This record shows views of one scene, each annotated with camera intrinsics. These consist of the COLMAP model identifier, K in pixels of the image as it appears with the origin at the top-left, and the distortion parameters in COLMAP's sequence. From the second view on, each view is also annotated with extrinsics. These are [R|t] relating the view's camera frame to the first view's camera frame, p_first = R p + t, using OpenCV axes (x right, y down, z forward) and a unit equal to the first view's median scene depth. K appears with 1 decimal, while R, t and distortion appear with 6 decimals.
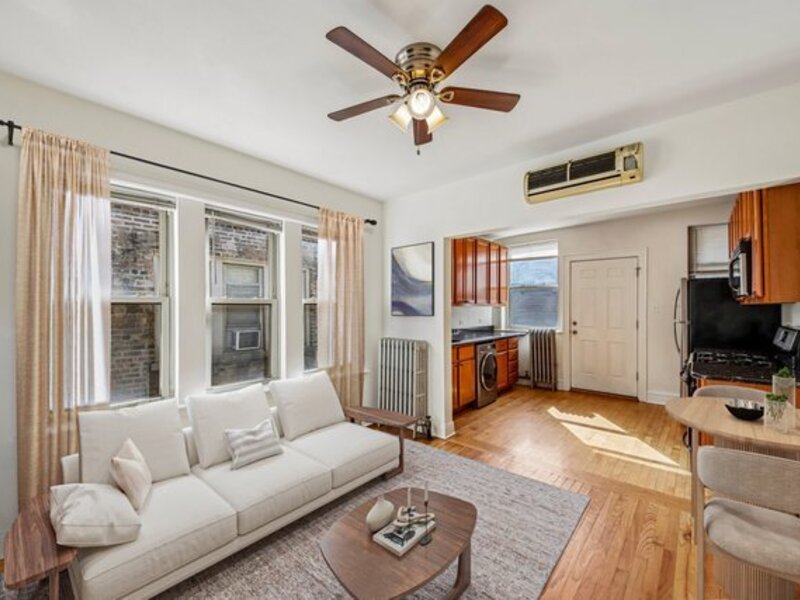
lens RADIAL K [[332.1, 0, 398.8], [0, 332.1, 304.4], [0, 0, 1]] dist [0.048337, -0.035679]
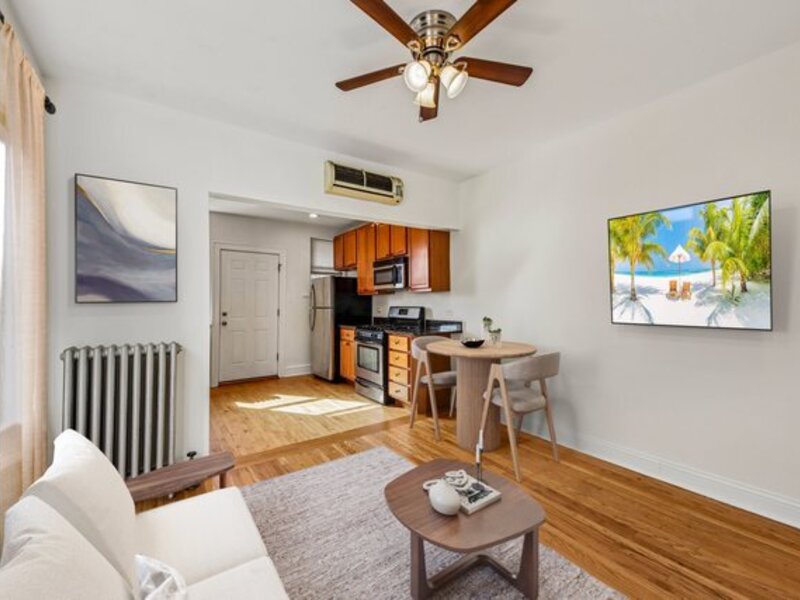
lens RADIAL K [[337.4, 0, 397.0], [0, 337.4, 296.6], [0, 0, 1]] dist [0.002642, 0.000309]
pose [[0.230145, 0.018713, 0.972977, -0.350943], [-0.002256, 0.999823, -0.018696, 0.026895], [-0.973154, 0.002108, 0.230146, 0.340014]]
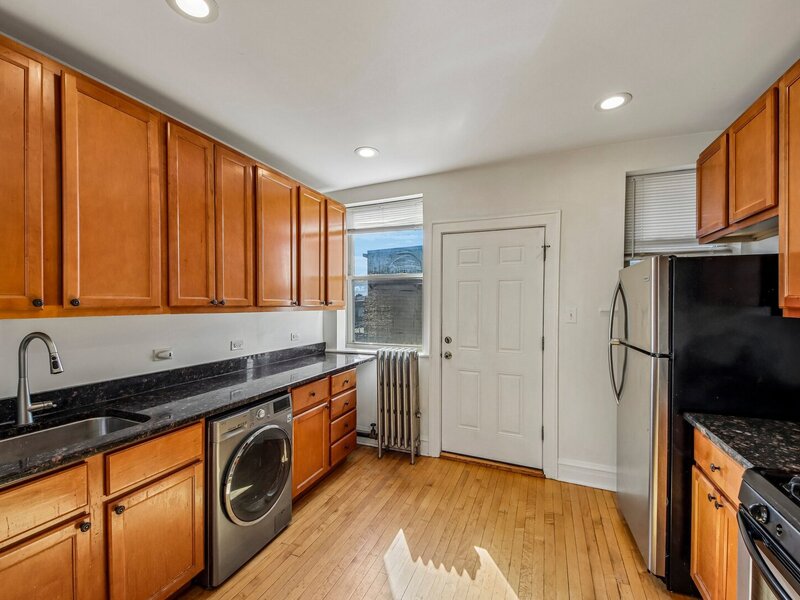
lens RADIAL K [[332.1, 0, 398.8], [0, 332.1, 304.4], [0, 0, 1]] dist [0.048337, -0.035679]
pose [[0.945945, 0.000908, 0.324324, 0.294357], [-0.004959, 0.999920, 0.011663, -0.013727], [-0.324288, -0.012641, 0.945874, 0.554132]]
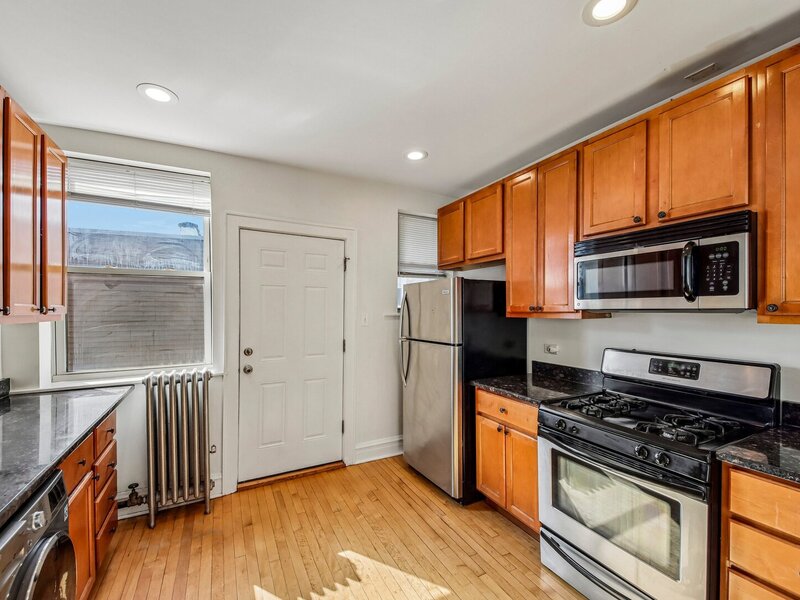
lens RADIAL K [[333.7, 0, 387.5], [0, 333.7, 311.5], [0, 0, 1]] dist [0.049448, -0.029869]
pose [[0.372318, -0.004100, 0.928096, 0.151351], [-0.007755, 0.999942, 0.007529, -0.011811], [-0.928073, -0.010000, 0.372265, 0.708375]]
